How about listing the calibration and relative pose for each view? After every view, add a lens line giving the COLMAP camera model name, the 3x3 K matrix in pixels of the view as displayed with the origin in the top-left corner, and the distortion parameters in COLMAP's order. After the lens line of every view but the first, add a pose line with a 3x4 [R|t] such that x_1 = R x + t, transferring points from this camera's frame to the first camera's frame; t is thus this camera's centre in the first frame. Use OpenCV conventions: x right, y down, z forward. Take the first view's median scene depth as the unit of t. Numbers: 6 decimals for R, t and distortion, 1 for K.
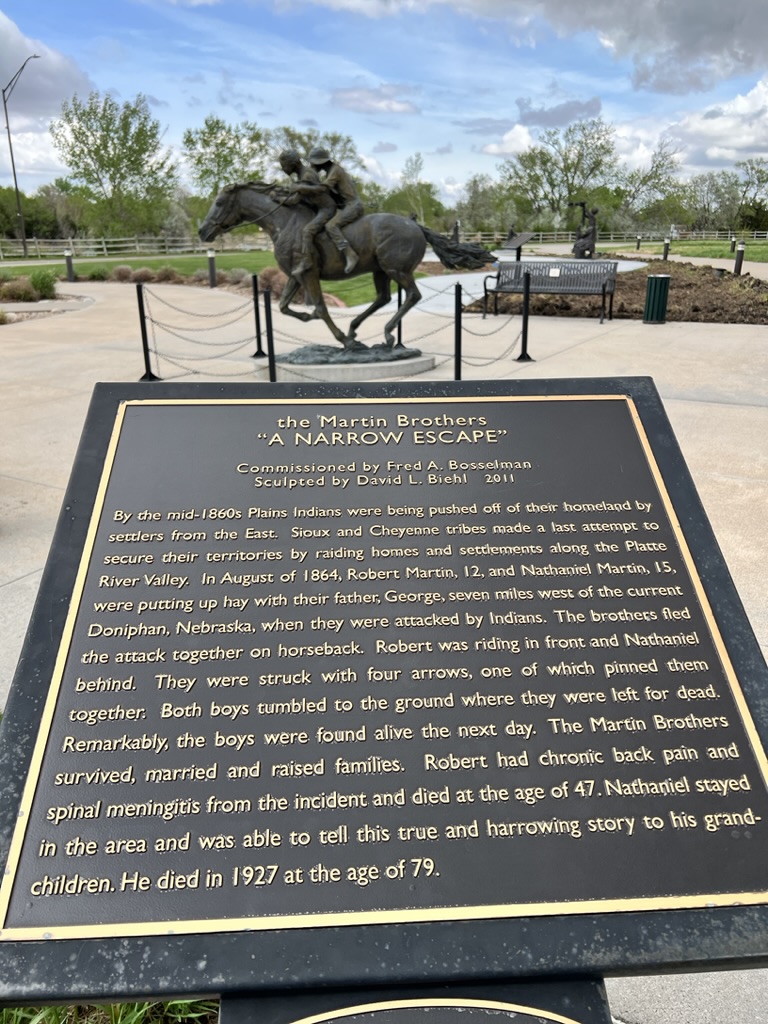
lens RADIAL K [[770.2, 0, 365.1], [0, 770.2, 510.6], [0, 0, 1]] dist [0.056763, -0.083873]
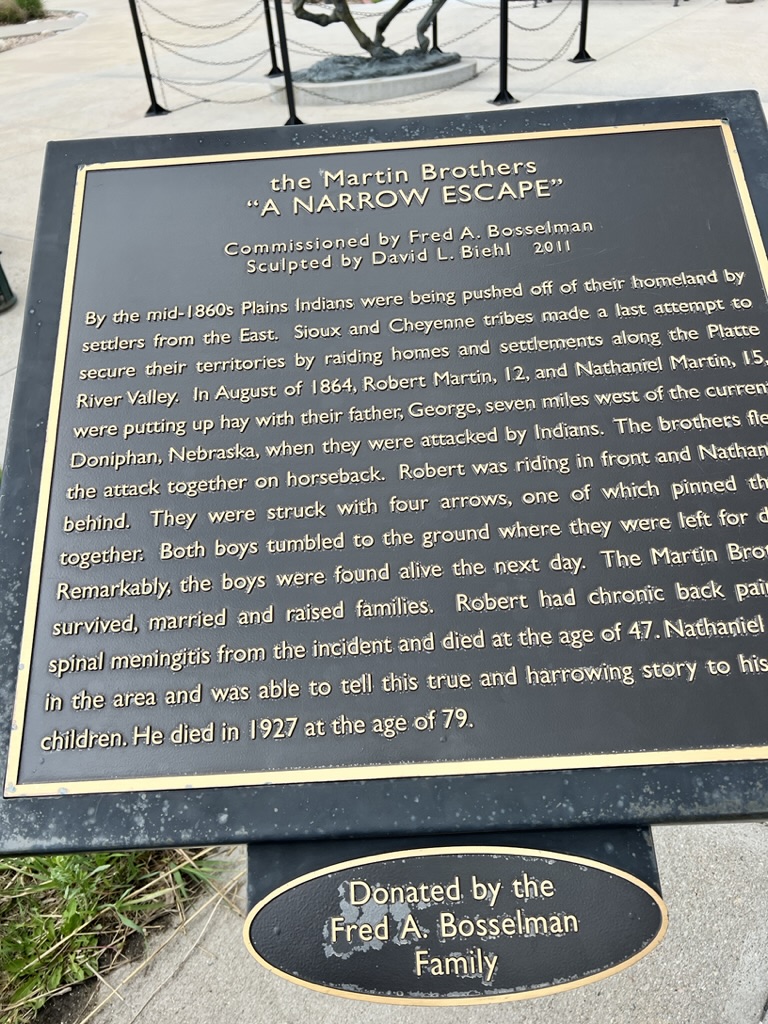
lens RADIAL K [[770.2, 0, 365.1], [0, 770.2, 510.6], [0, 0, 1]] dist [0.056763, -0.083873]
pose [[0.997719, -0.031454, -0.059731, 0.026640], [0.048751, 0.947767, 0.315214, -0.054223], [0.046696, -0.317407, 0.947139, 0.179351]]
